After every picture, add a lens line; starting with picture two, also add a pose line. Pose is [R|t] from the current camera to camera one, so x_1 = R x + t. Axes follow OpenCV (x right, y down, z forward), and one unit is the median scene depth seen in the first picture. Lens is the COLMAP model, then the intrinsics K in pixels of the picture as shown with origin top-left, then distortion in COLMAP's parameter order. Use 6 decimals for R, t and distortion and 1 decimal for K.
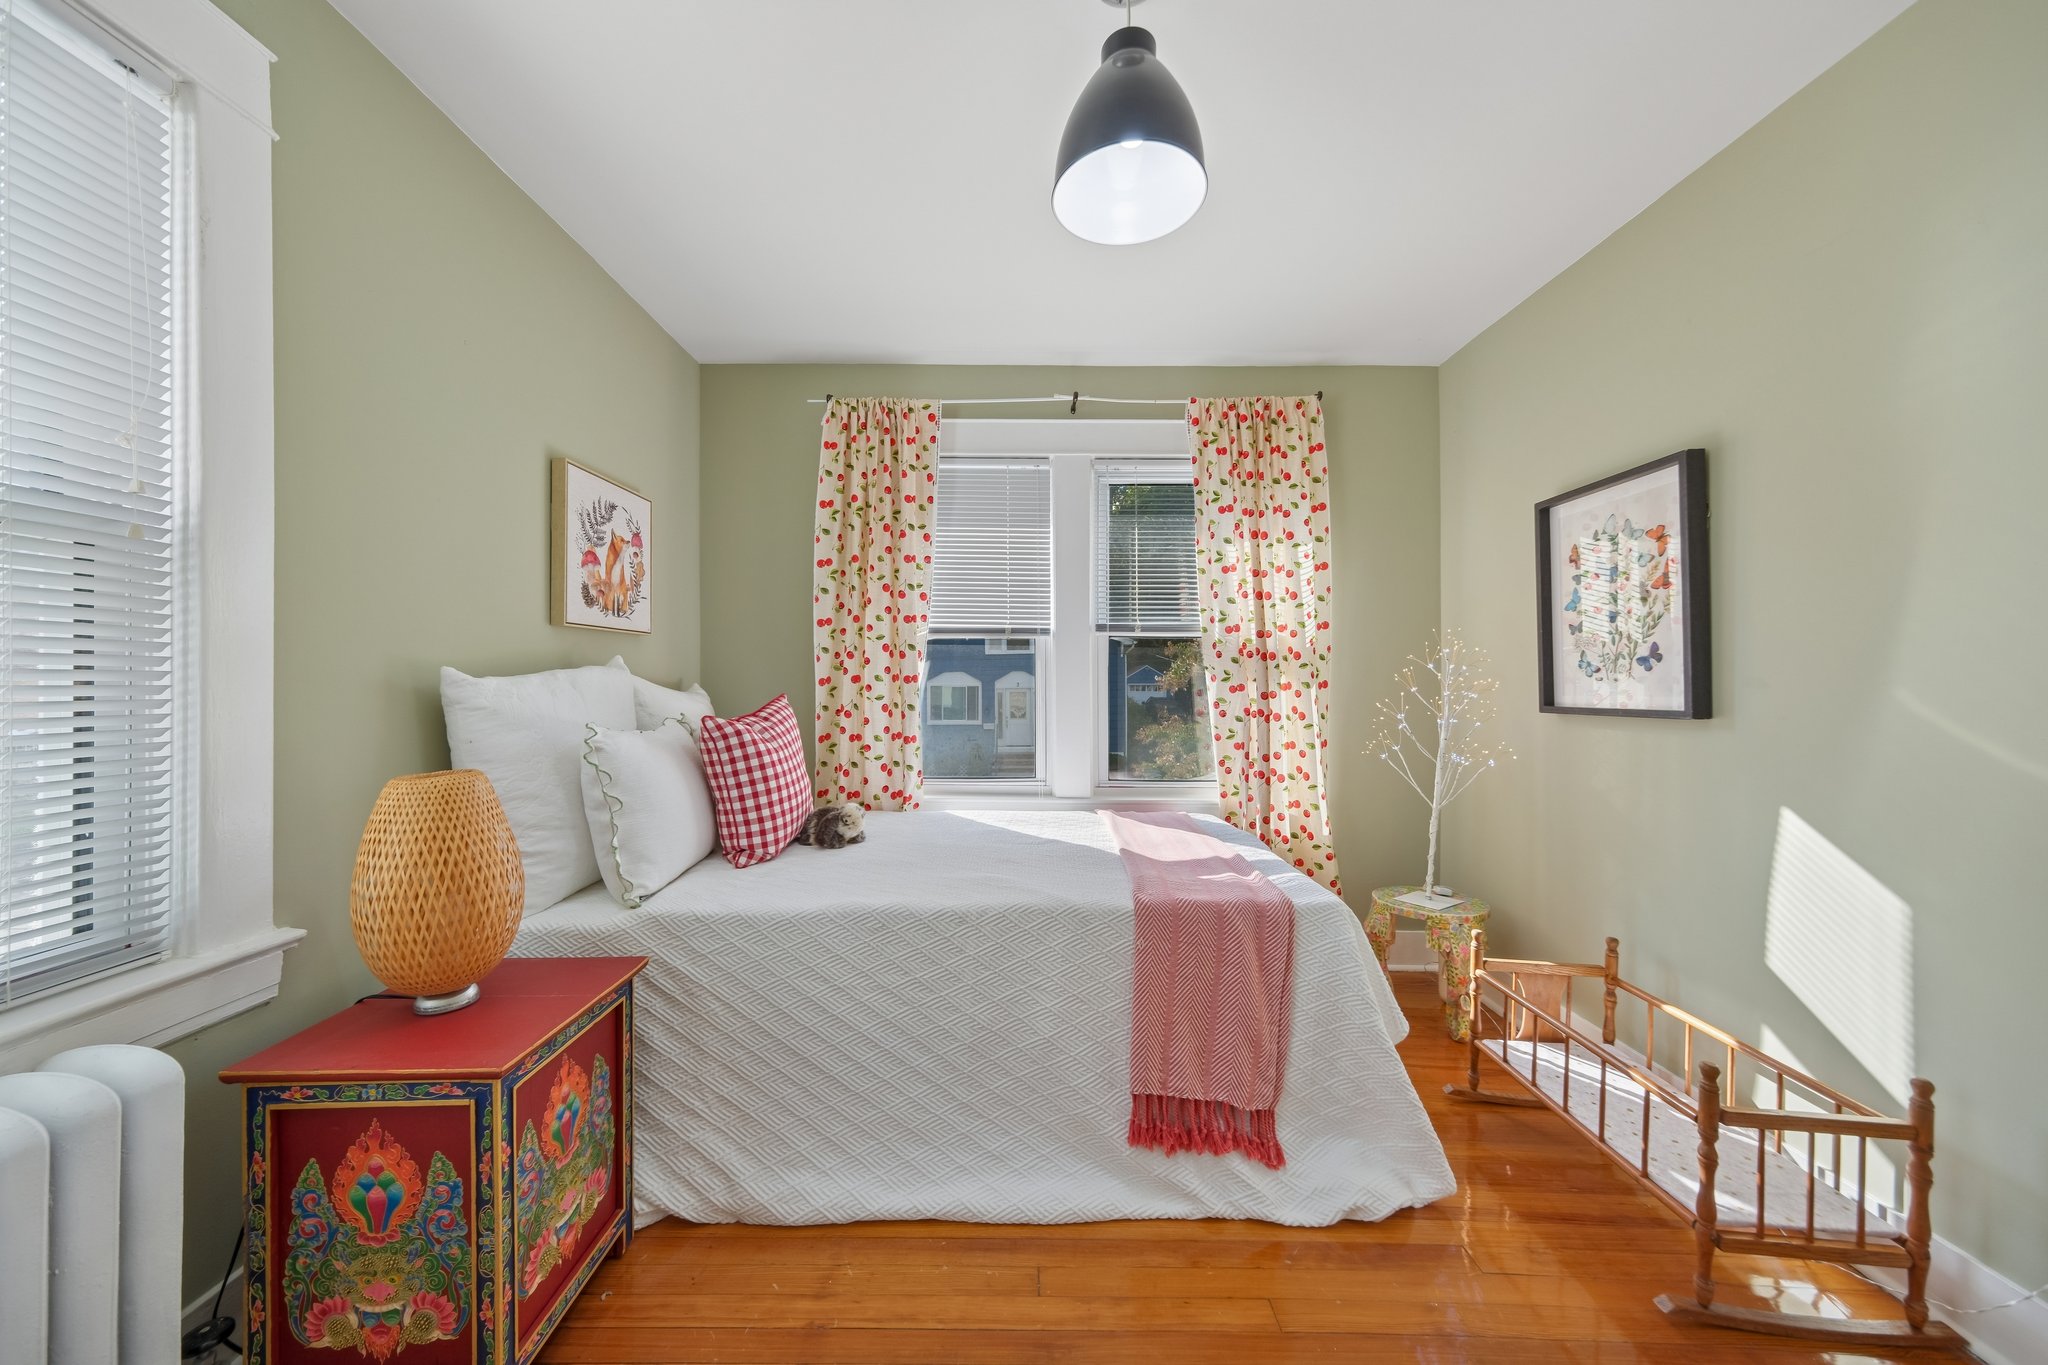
lens RADIAL K [[704.5, 0, 1022.7], [0, 704.5, 681.2], [0, 0, 1]] dist [-0.006330, 0.005118]
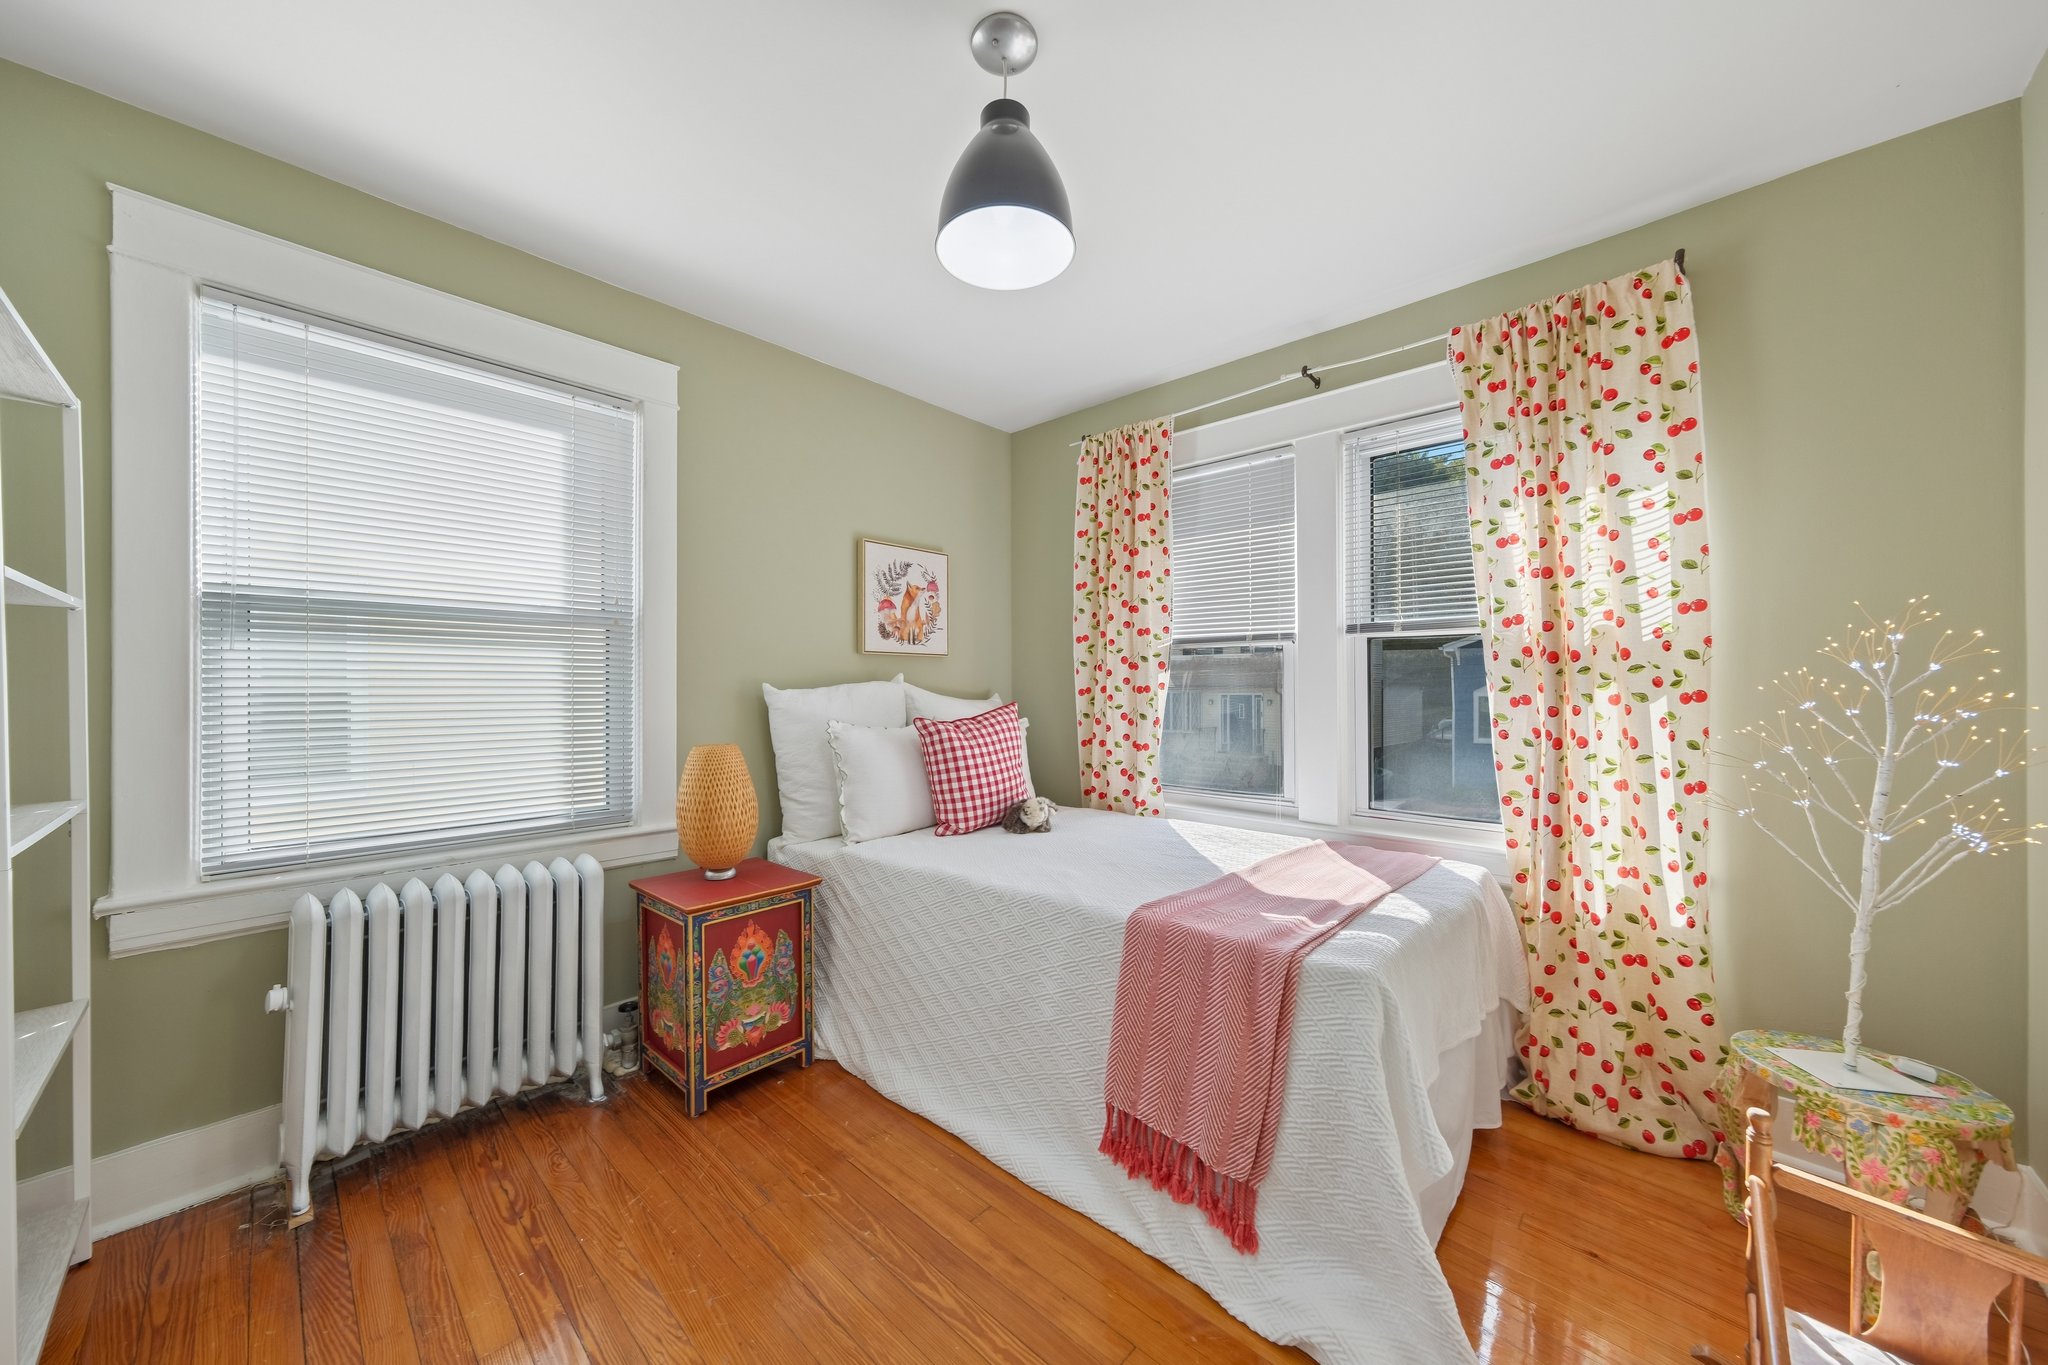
lens RADIAL K [[721.2, 0, 1021.4], [0, 721.2, 690.6], [0, 0, 1]] dist [-0.012552, 0.006978]
pose [[0.732917, -0.000902, -0.680318, 0.433367], [0.000544, 1.000000, -0.000739, -0.000607], [0.680318, 0.000171, 0.732917, 0.092496]]
